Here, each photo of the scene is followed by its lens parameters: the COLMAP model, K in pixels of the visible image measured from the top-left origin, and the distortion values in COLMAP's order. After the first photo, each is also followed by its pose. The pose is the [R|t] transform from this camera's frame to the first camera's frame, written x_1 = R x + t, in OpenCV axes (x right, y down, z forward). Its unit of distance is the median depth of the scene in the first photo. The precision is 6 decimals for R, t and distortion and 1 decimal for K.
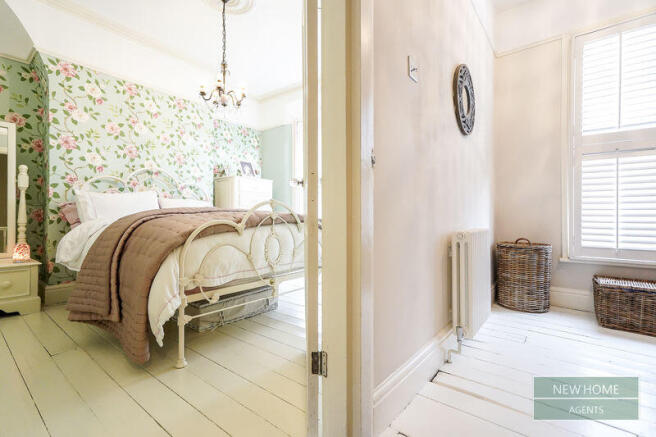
lens RADIAL K [[300.7, 0, 328.7], [0, 300.7, 215.3], [0, 0, 1]] dist [-0.002587, 0.002109]
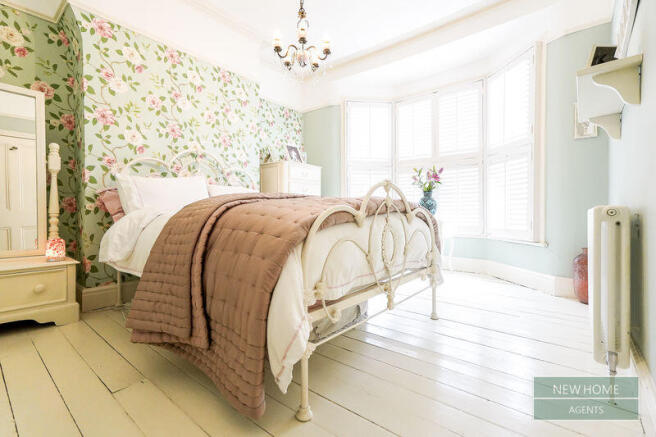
lens RADIAL K [[300.7, 0, 328.7], [0, 300.7, 215.2], [0, 0, 1]] dist [-0.002587, 0.002109]
pose [[0.999775, 0.000285, -0.021224, -0.258009], [0.000090, 0.999844, 0.017640, 0.017587], [0.021225, -0.017638, 0.999619, 0.197323]]
